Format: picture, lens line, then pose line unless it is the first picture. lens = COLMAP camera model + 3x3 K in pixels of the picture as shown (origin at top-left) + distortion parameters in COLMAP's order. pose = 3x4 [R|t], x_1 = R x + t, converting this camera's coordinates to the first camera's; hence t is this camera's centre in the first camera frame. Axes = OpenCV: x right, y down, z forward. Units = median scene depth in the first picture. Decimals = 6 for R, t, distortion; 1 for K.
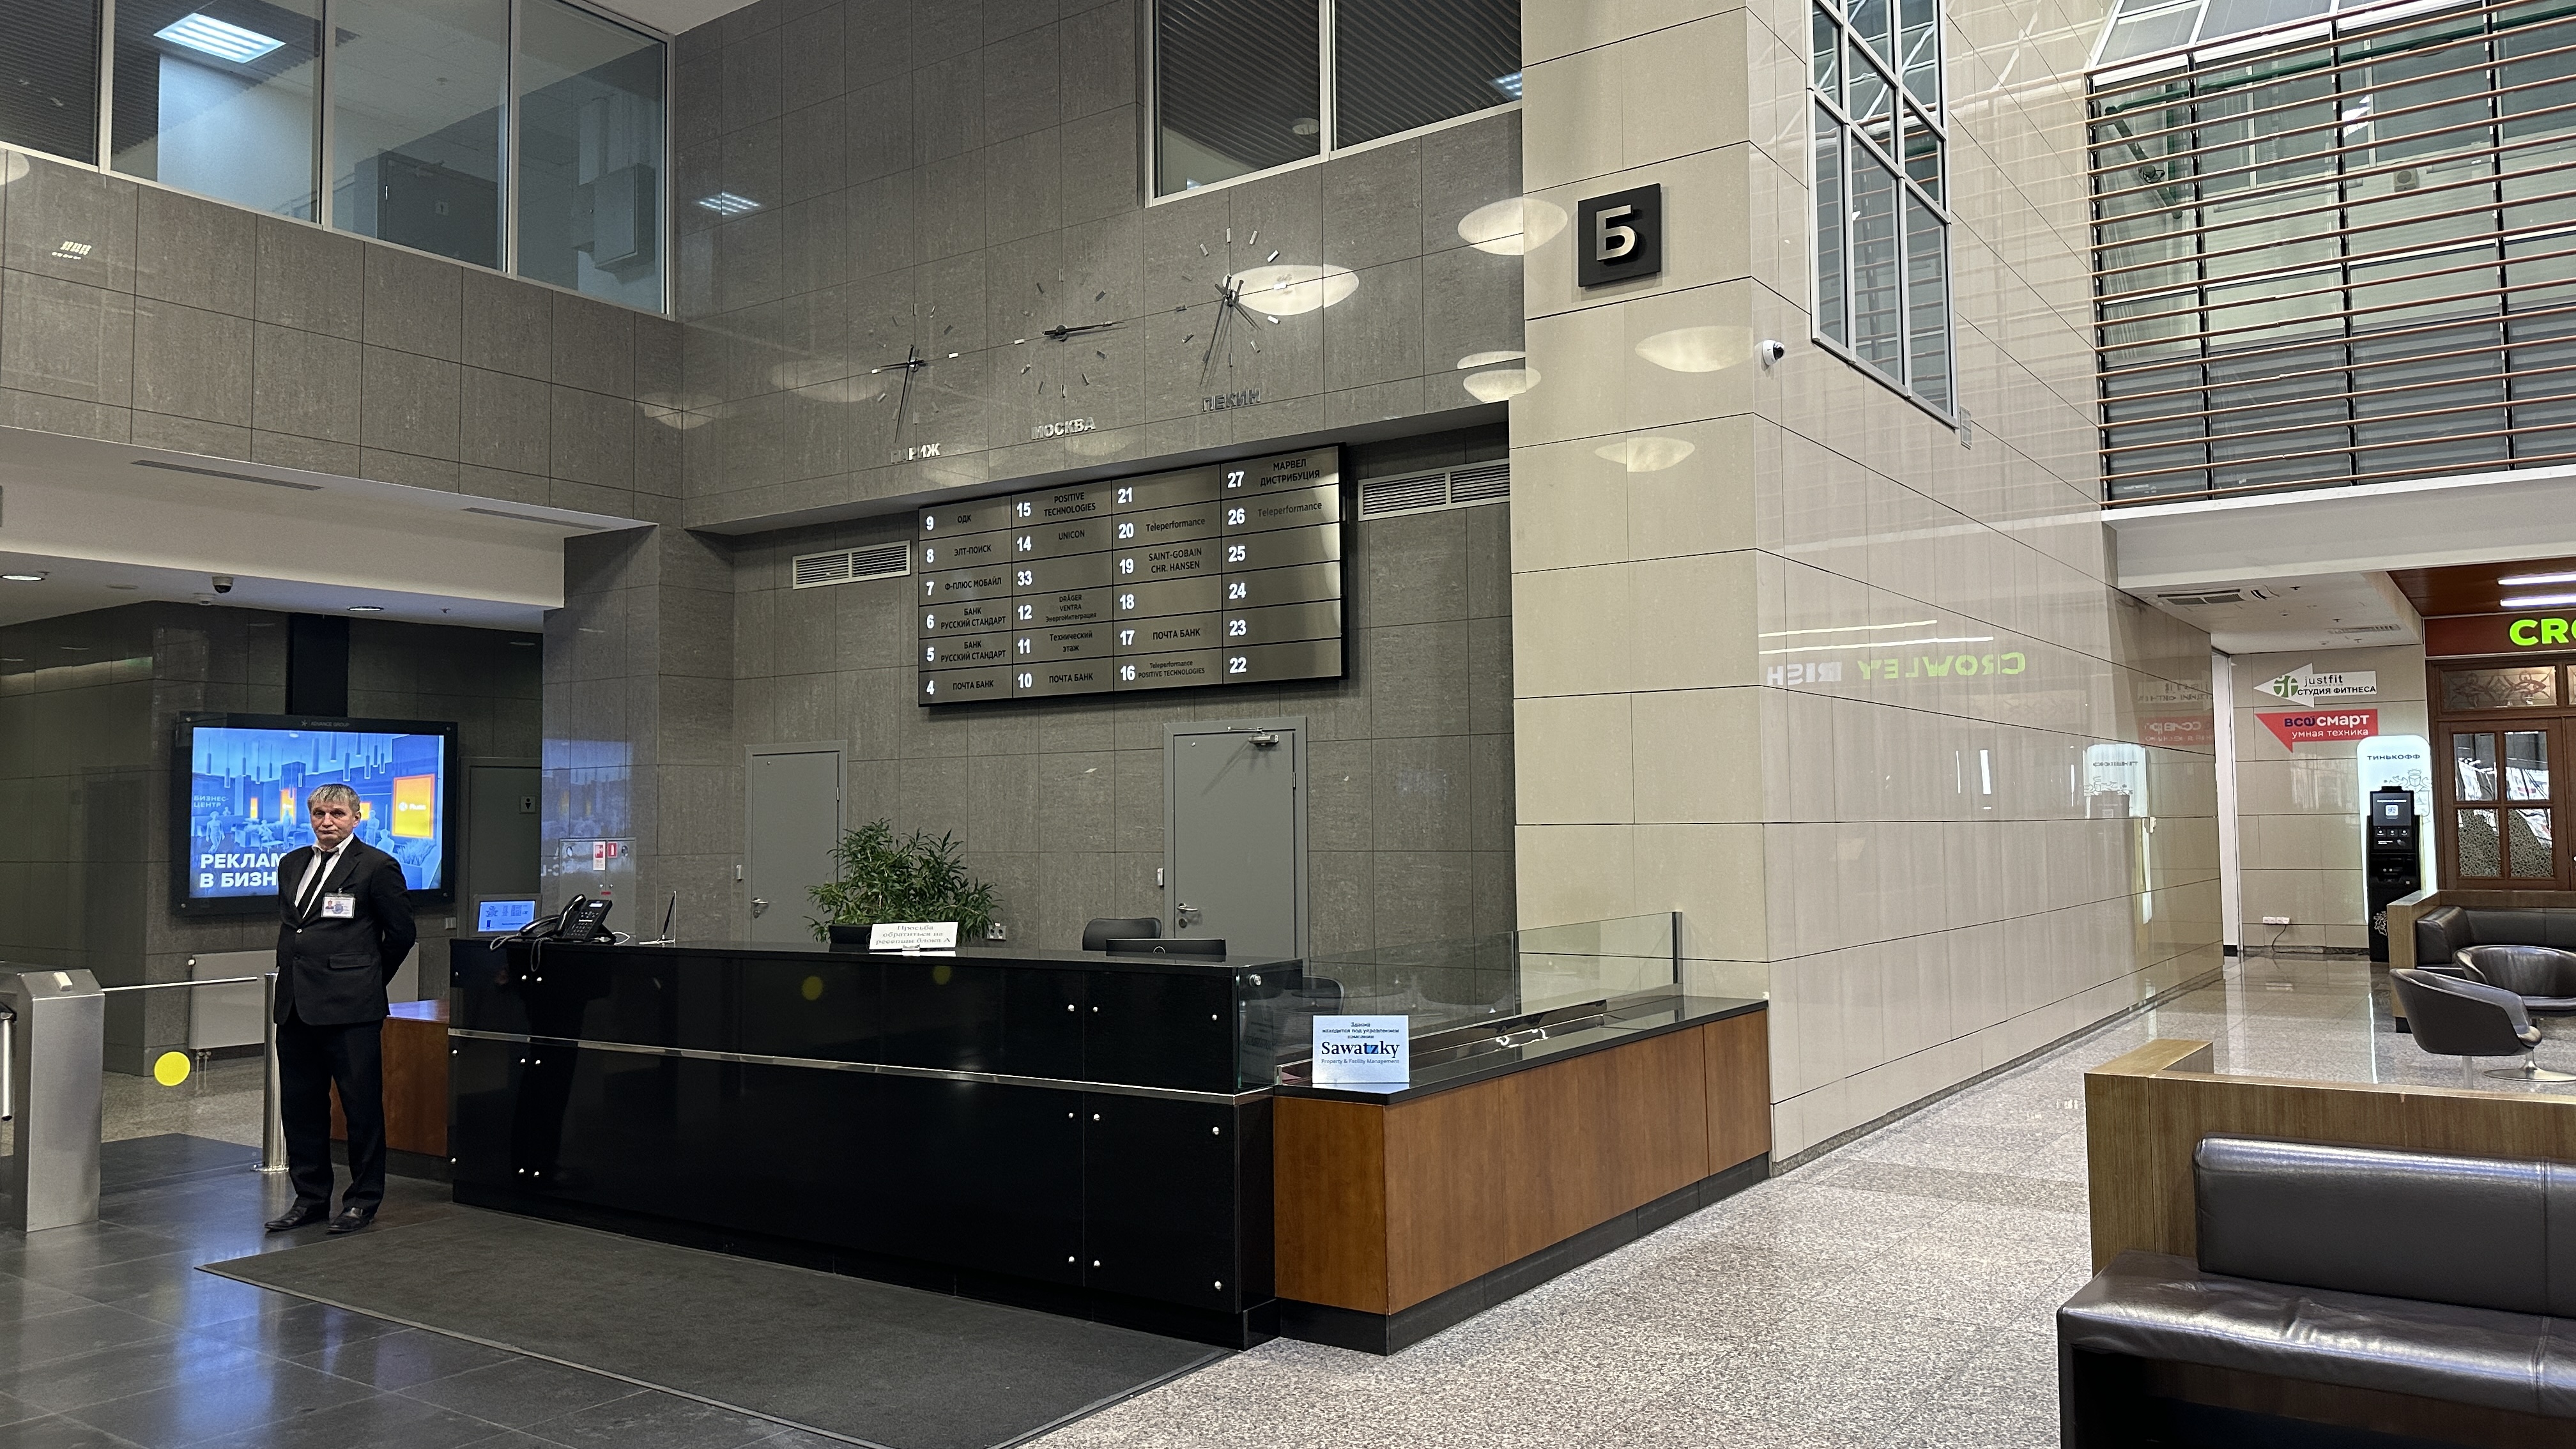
lens RADIAL K [[1815.0, 0, 1292.2], [0, 1815.0, 716.6], [0, 0, 1]] dist [0.002010, -0.009039]
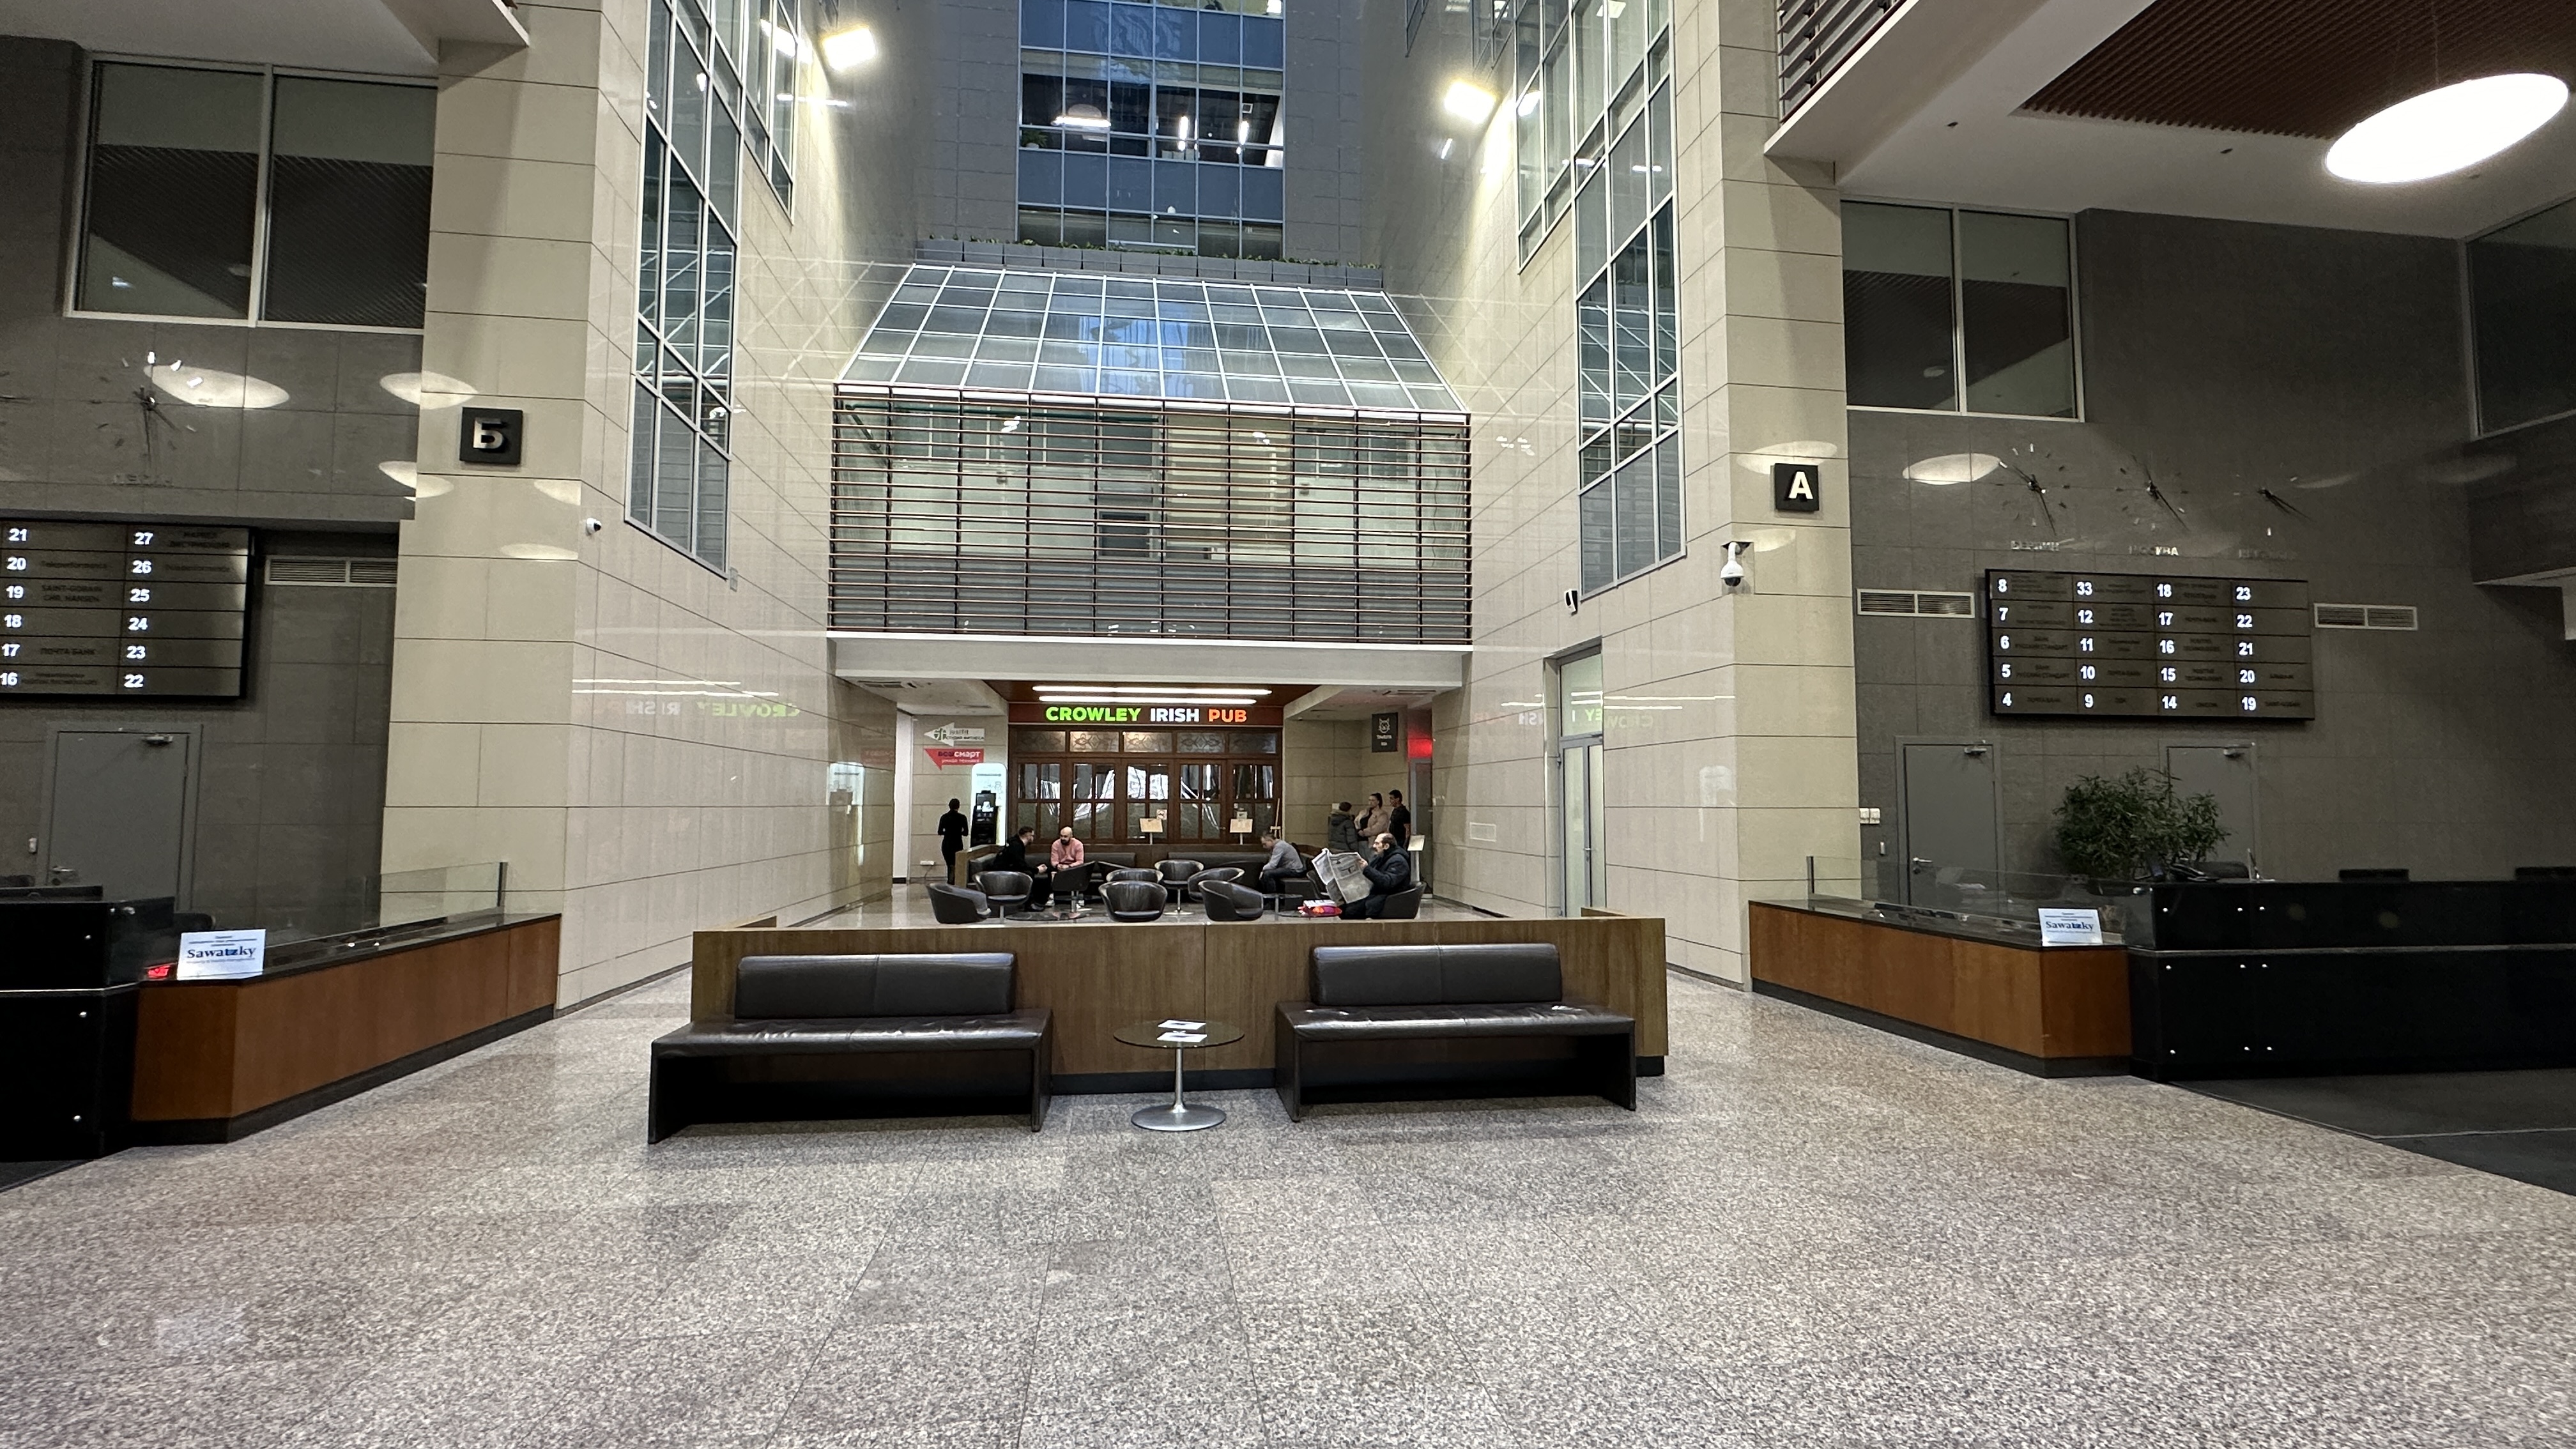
lens RADIAL K [[1159.4, 0, 1293.4], [0, 1159.4, 721.1], [0, 0, 1]] dist [-0.008336, -0.000115]
pose [[0.723882, 0.059215, 0.687378, 0.007014], [-0.047768, 0.998221, -0.035688, -0.010091], [-0.688268, -0.007001, 0.725422, -0.167734]]
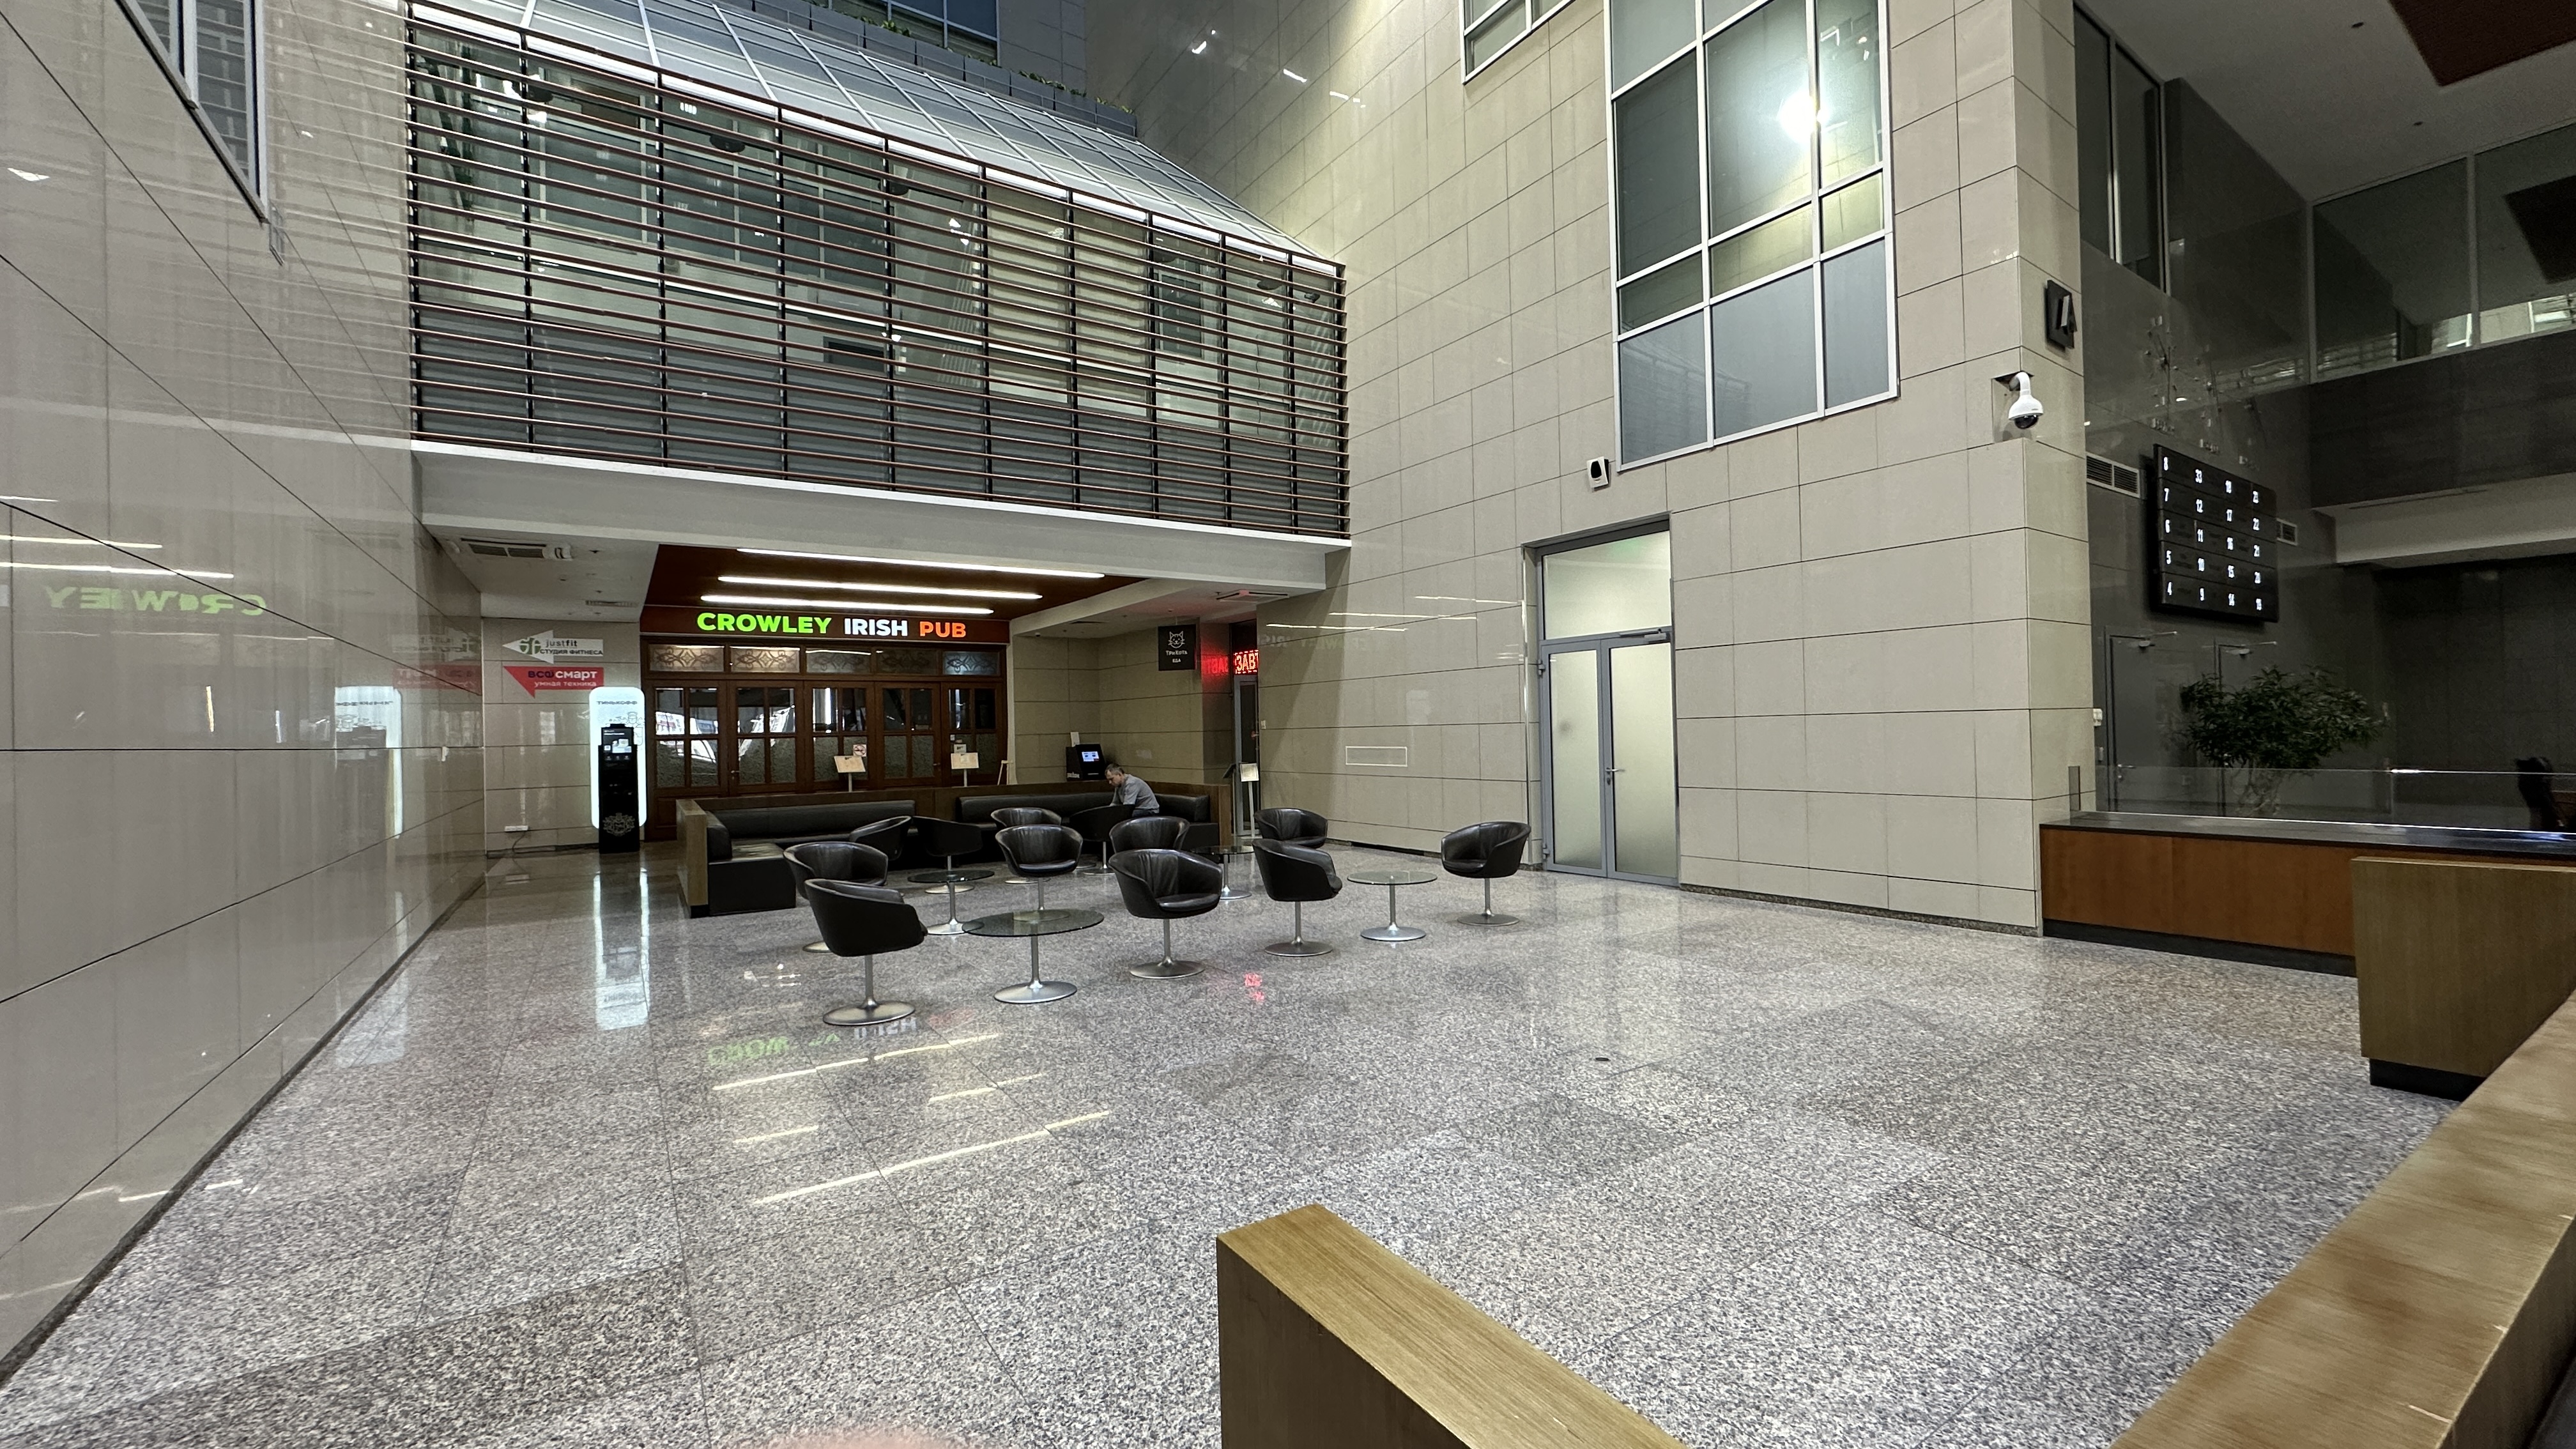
lens RADIAL K [[1021.1, 0, 1299.2], [0, 1021.1, 724.4], [0, 0, 1]] dist [-0.010427, 0.000078]
pose [[0.354771, 0.005910, 0.934935, 0.130810], [-0.034054, 0.999398, 0.006604, 0.029164], [-0.934333, -0.034181, 0.354759, 0.444452]]
